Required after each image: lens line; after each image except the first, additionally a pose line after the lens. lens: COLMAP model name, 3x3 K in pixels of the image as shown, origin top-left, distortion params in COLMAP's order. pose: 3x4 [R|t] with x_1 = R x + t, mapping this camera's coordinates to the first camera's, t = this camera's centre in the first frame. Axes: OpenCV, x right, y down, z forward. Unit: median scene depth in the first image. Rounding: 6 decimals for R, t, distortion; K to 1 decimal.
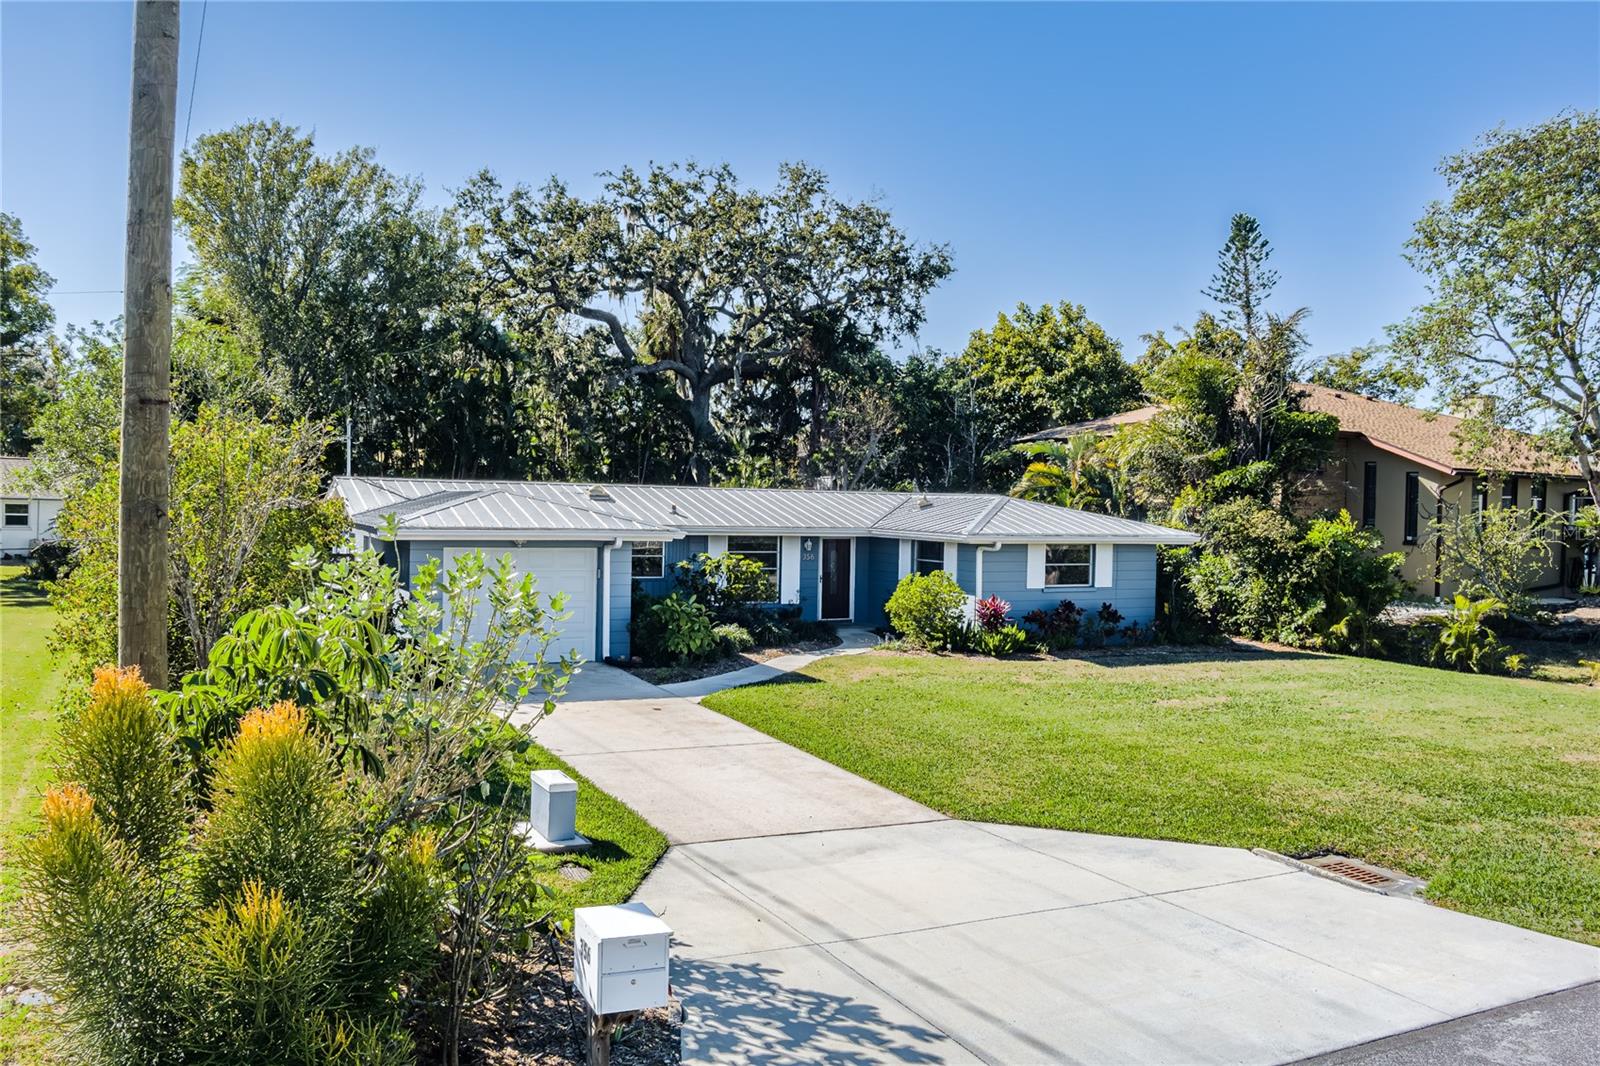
lens RADIAL K [[1292.3, 0, 800.0], [0, 1292.3, 533.0], [0, 0, 1]] dist [-0.077785, 0.030634]
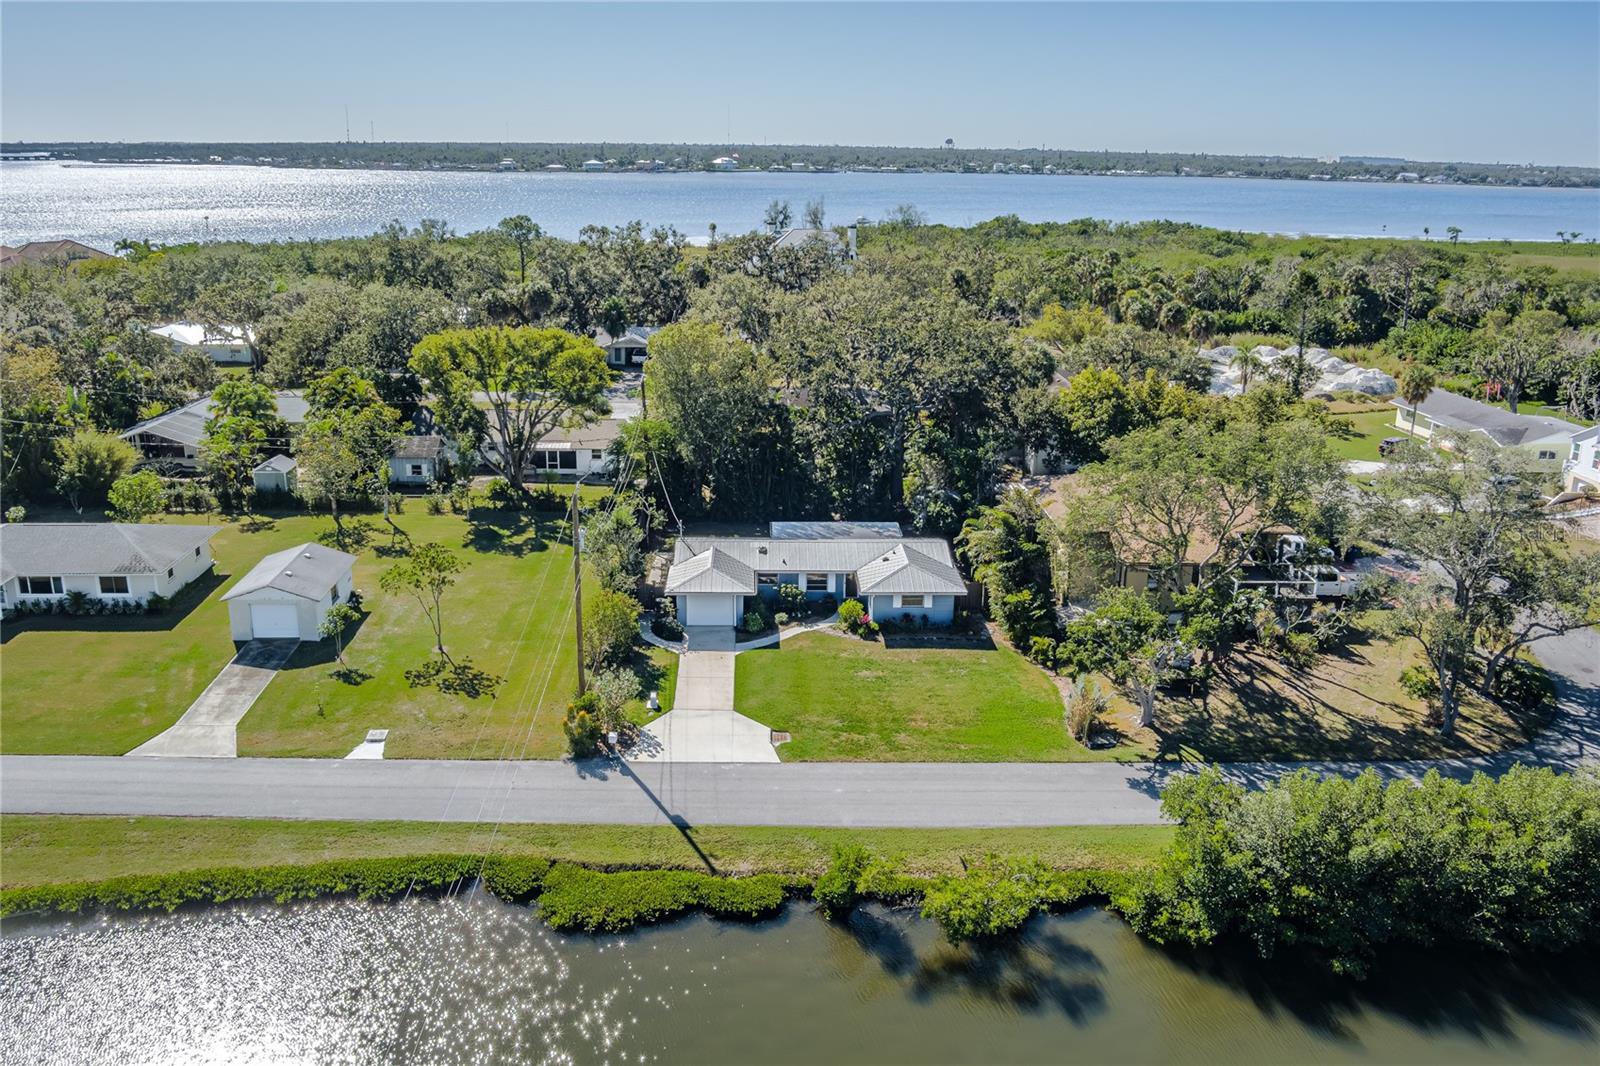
lens RADIAL K [[1292.3, 0, 800.0], [0, 1292.3, 533.0], [0, 0, 1]] dist [-0.077785, 0.030634]
pose [[0.905662, 0.114039, -0.408377, 1.111439], [-0.003936, 0.965371, 0.260851, -0.836264], [0.423982, -0.234635, 0.874749, -1.485309]]
